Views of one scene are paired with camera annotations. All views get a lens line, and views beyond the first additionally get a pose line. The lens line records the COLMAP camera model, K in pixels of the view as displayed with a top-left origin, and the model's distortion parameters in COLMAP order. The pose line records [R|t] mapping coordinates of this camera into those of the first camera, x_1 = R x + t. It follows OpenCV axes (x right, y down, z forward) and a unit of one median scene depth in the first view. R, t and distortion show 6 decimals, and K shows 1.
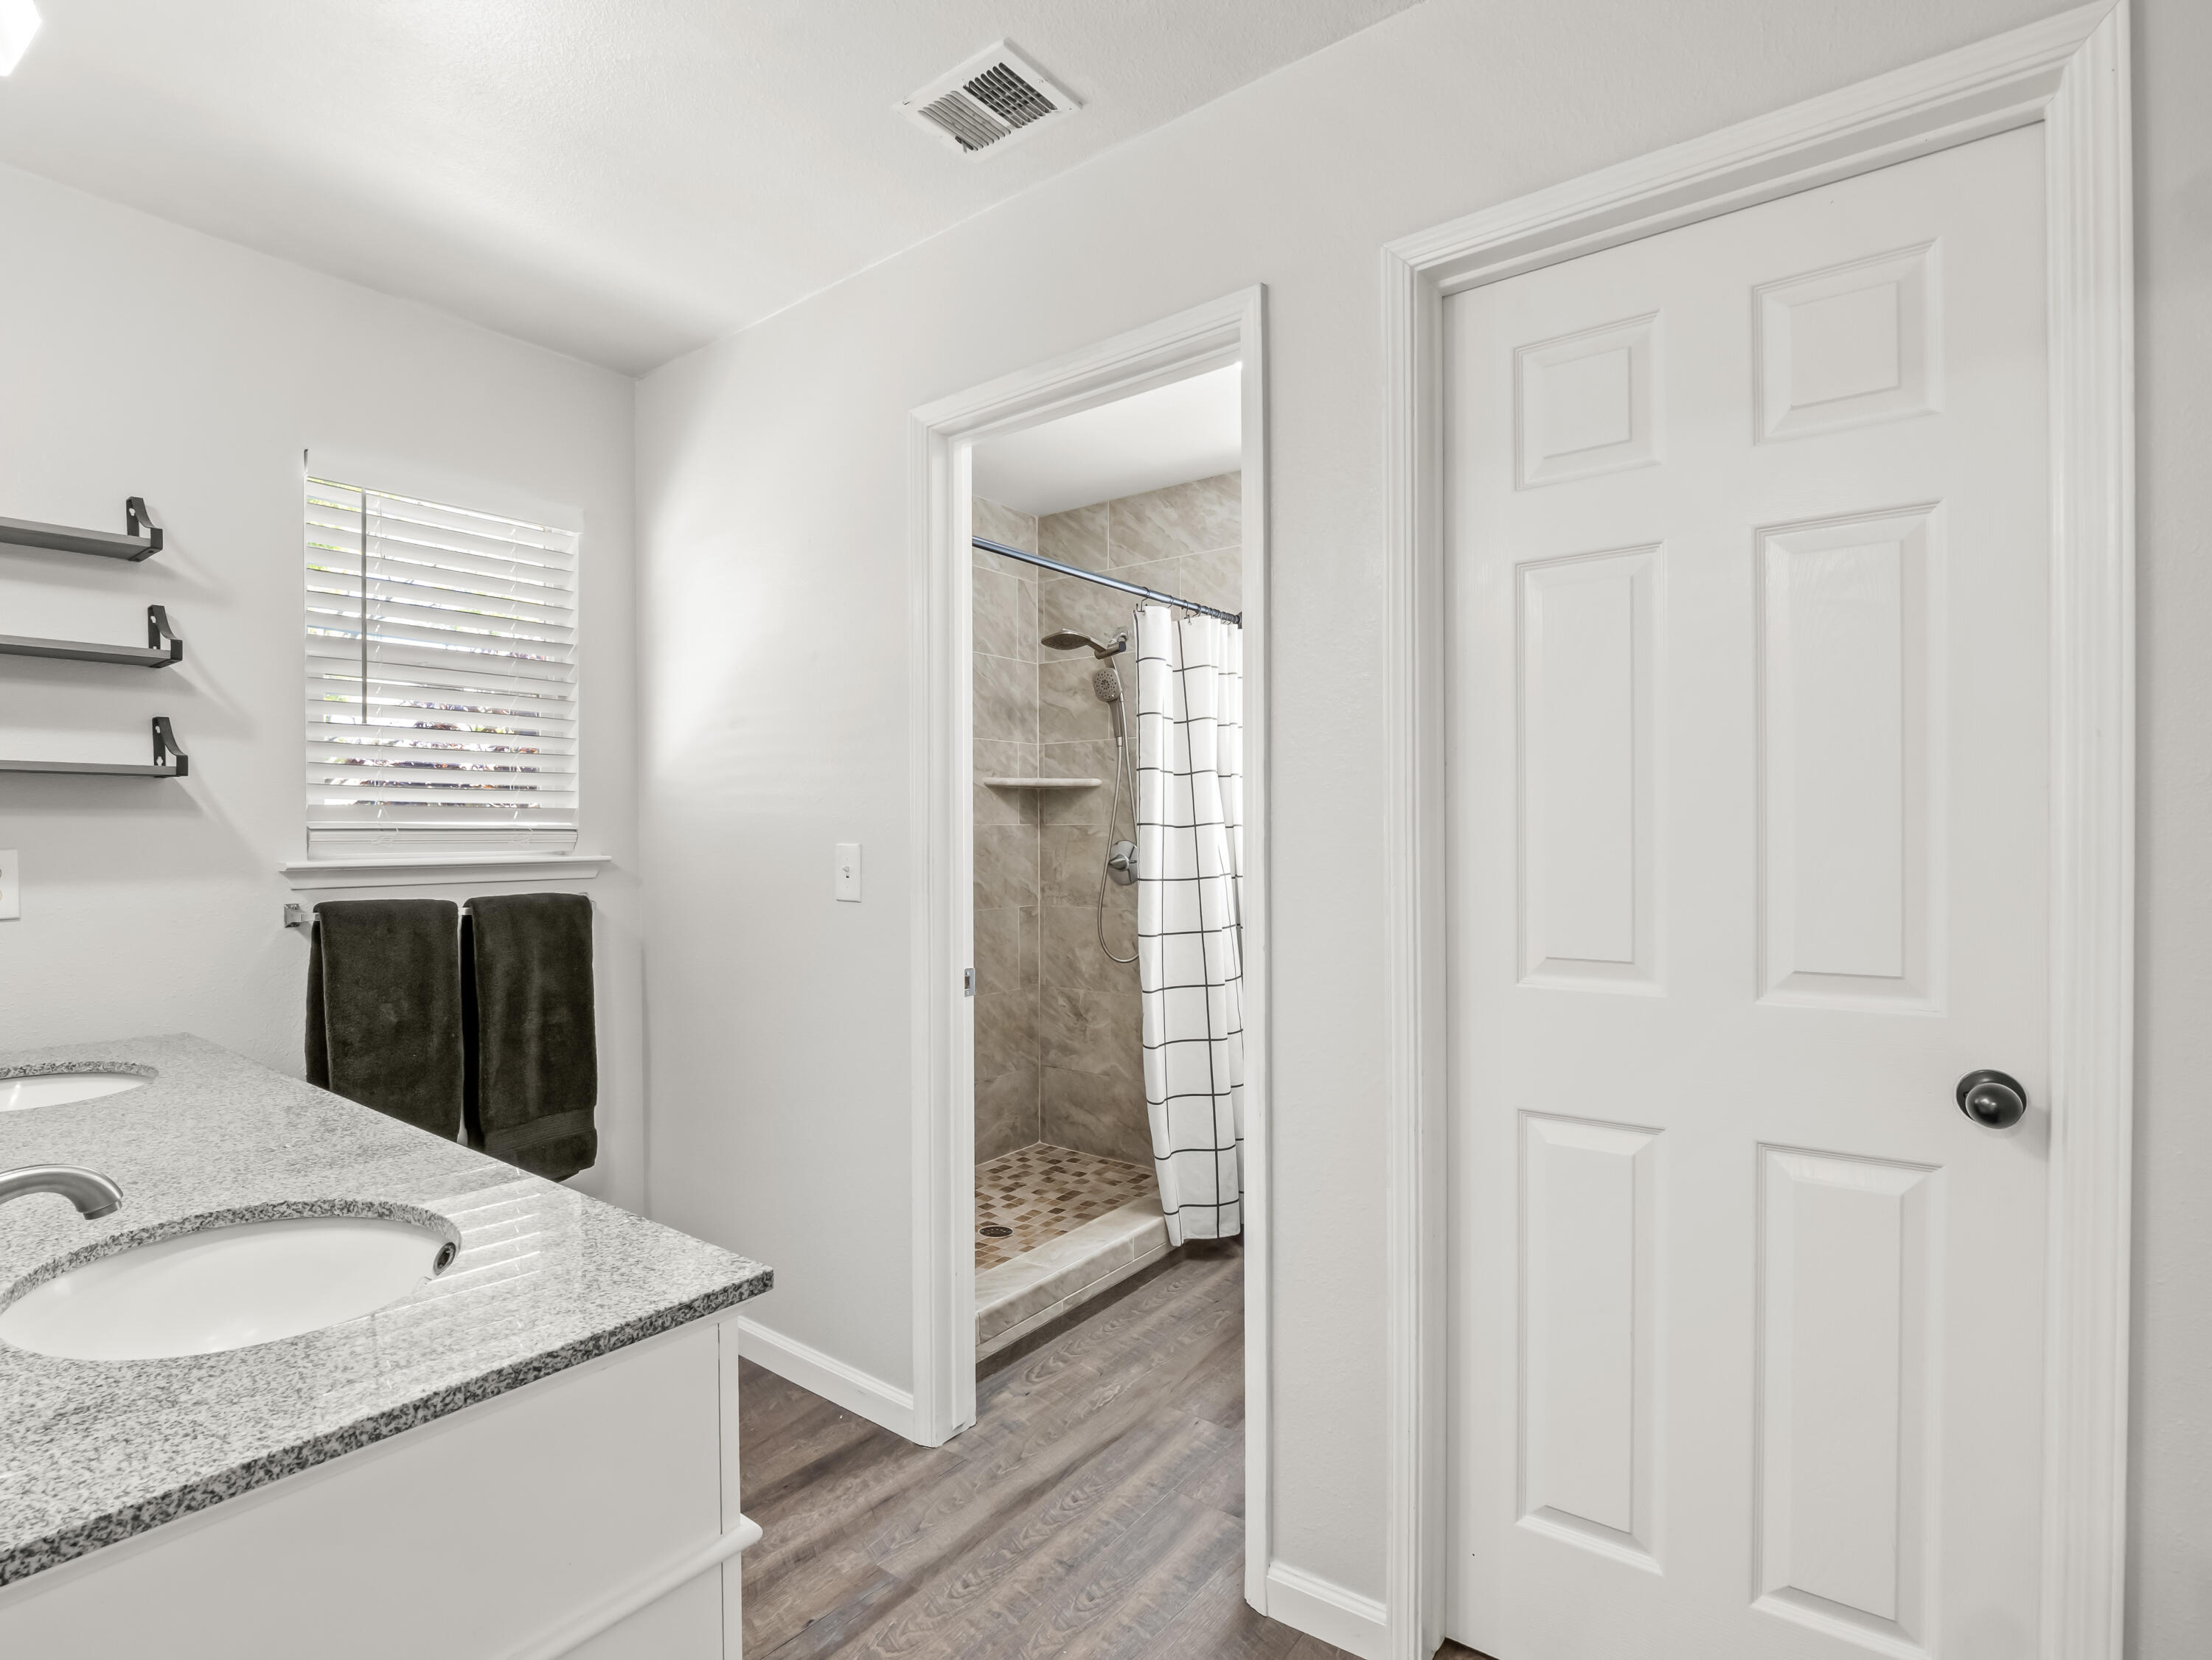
lens RADIAL K [[1087.5, 0, 1106.0], [0, 1087.5, 830.0], [0, 0, 1]] dist [-0.002482, -0.000625]
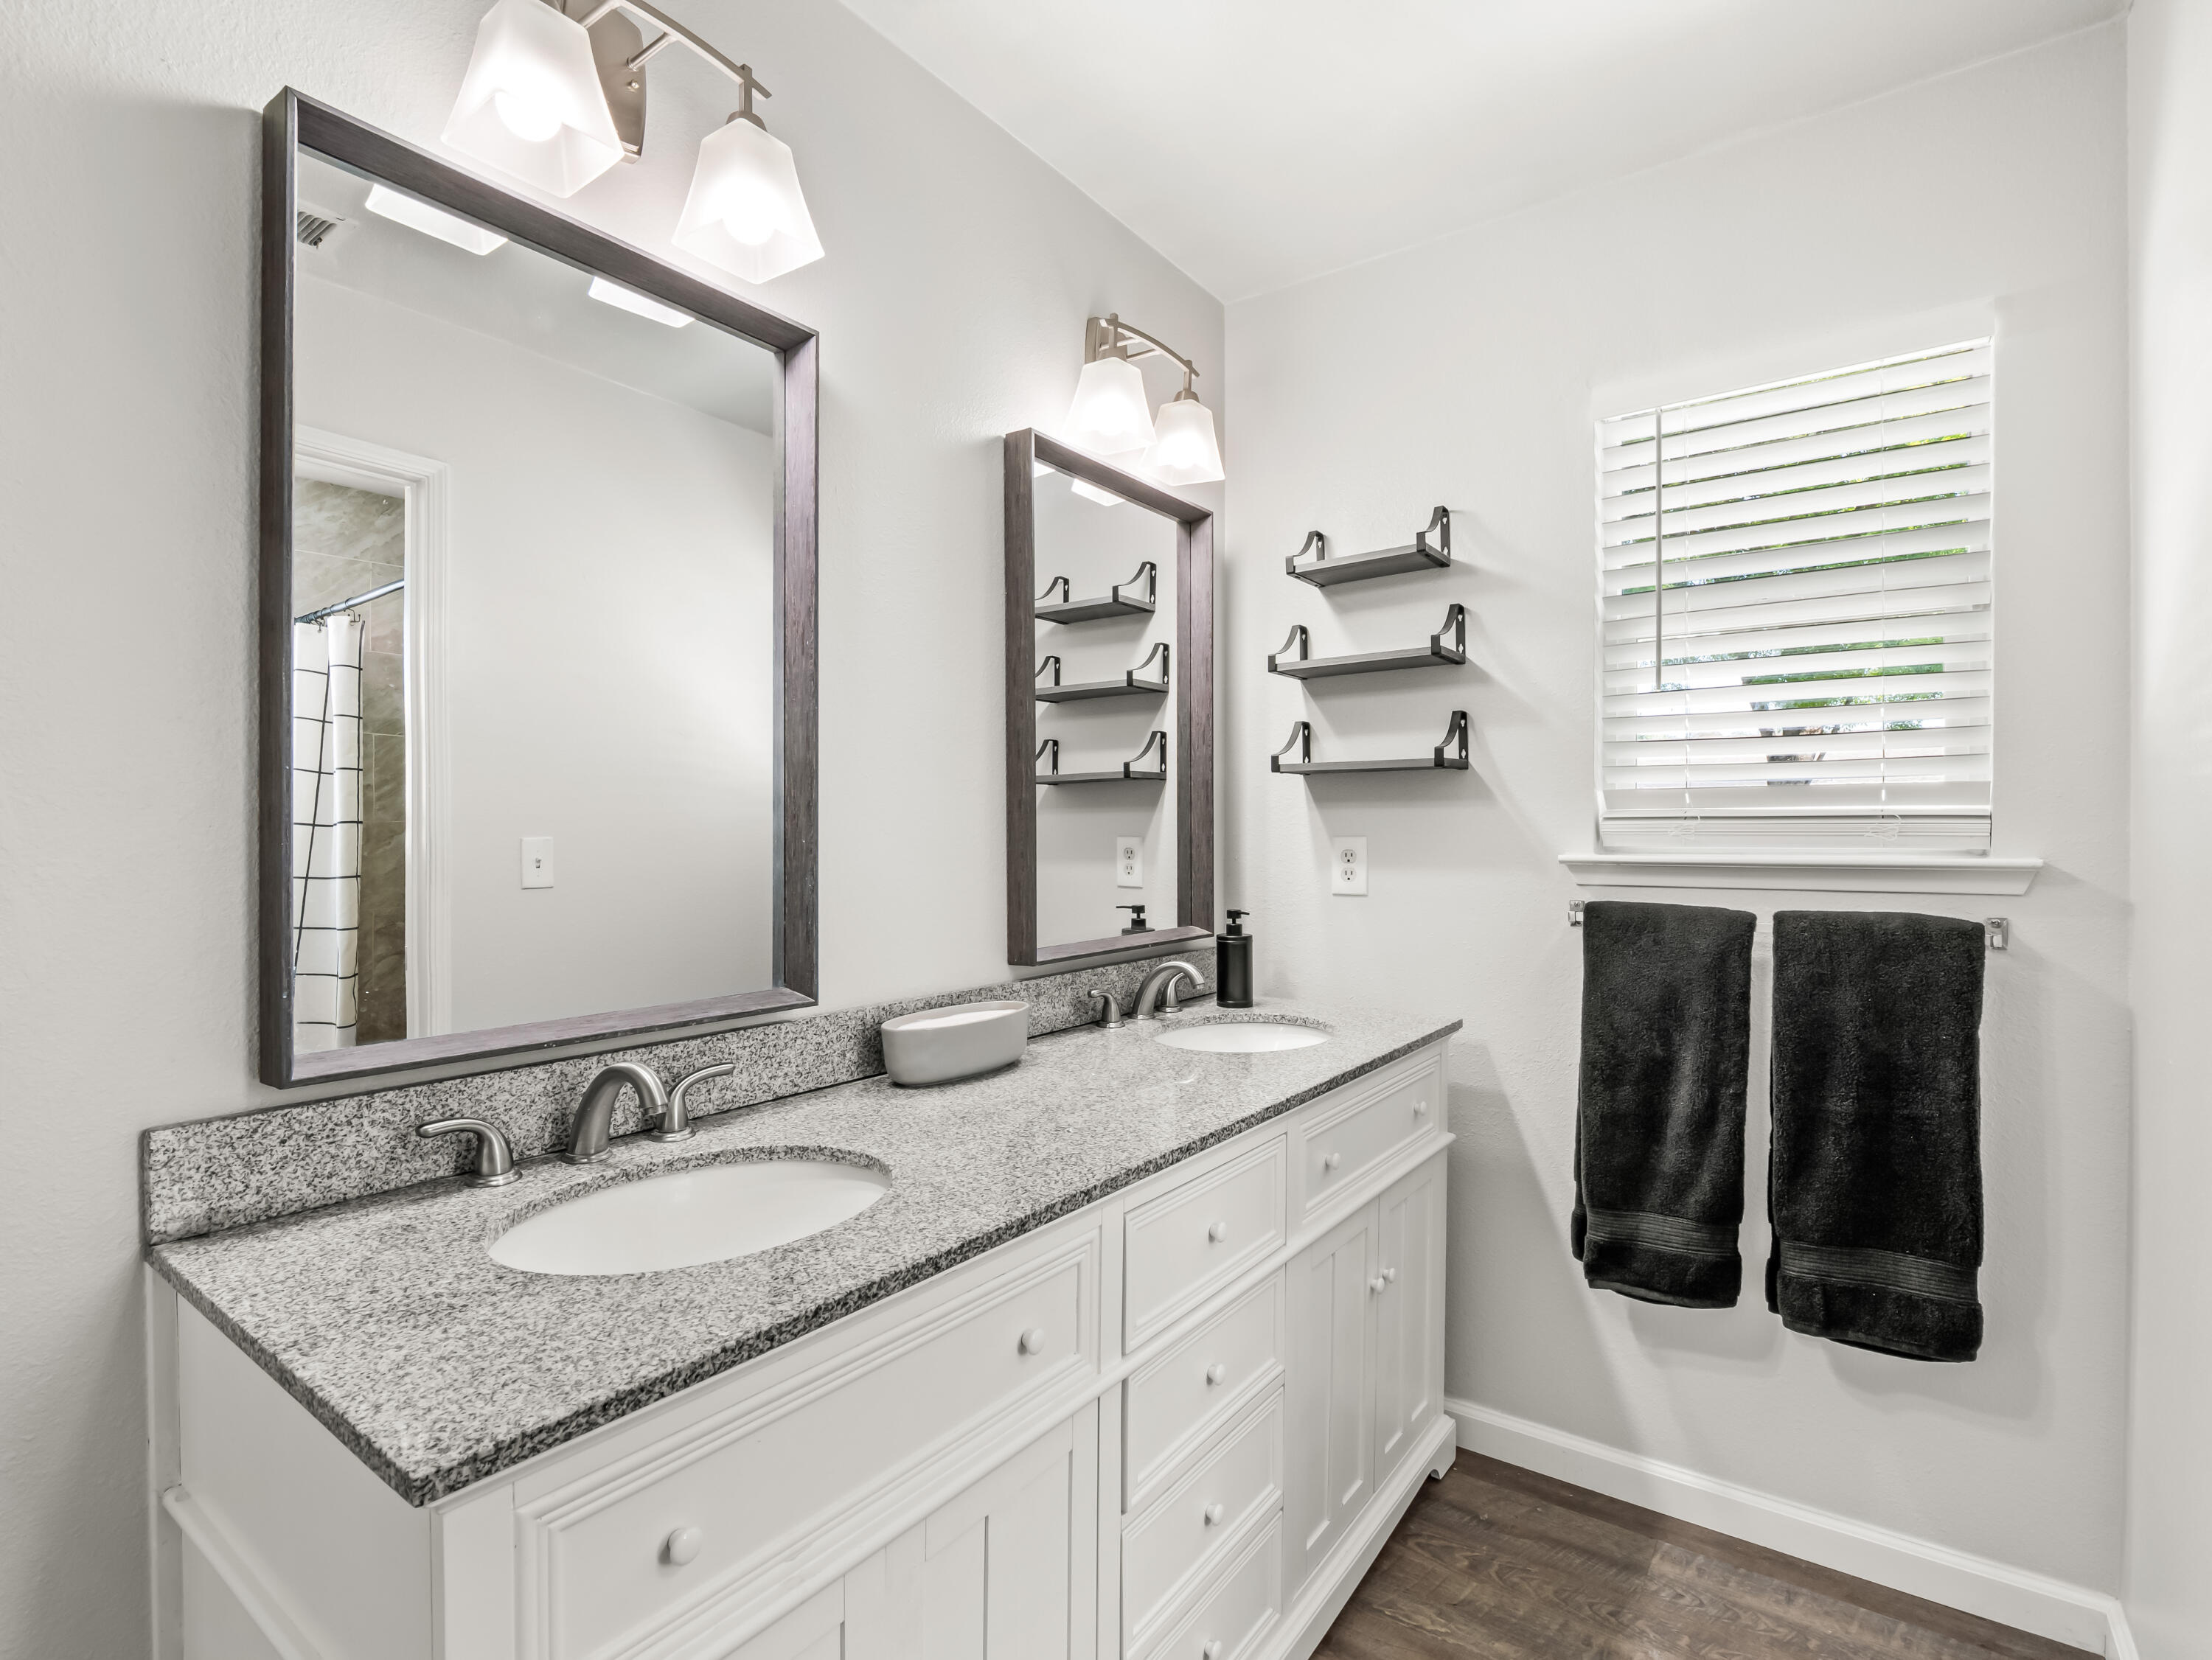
lens RADIAL K [[1087.5, 0, 1106.0], [0, 1087.5, 830.0], [0, 0, 1]] dist [-0.002482, -0.000625]
pose [[0.018153, 0.002752, -0.999831, 0.146088], [0.004605, 0.999985, 0.002836, 0.004465], [0.999825, -0.004656, 0.018141, 0.569491]]
